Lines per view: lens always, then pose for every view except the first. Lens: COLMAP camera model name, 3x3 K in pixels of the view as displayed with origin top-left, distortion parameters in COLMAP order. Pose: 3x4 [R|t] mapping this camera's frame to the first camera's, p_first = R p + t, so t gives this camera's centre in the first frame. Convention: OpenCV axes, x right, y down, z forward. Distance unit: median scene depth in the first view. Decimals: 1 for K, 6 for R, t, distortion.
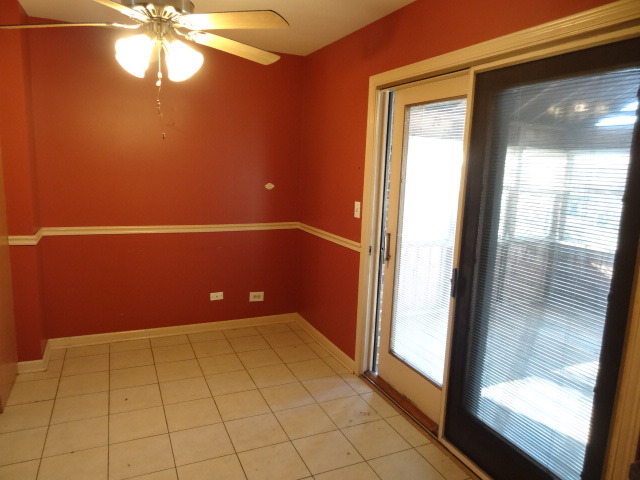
lens RADIAL K [[446.9, 0, 319.6], [0, 446.9, 241.7], [0, 0, 1]] dist [0.009858, 0.004653]
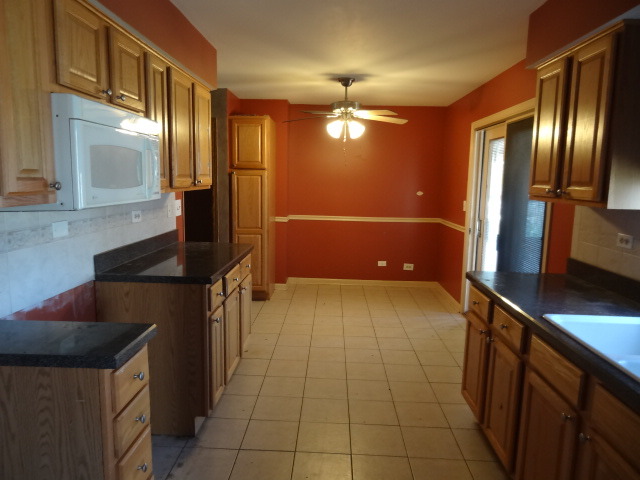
lens RADIAL K [[446.9, 0, 319.3], [0, 446.9, 239.8], [0, 0, 1]] dist [0.009858, 0.004653]
pose [[0.895200, 0.041417, -0.443737, 0.333900], [-0.062644, 0.997481, -0.033277, 0.133826], [0.441241, 0.057587, 0.895539, -0.630517]]
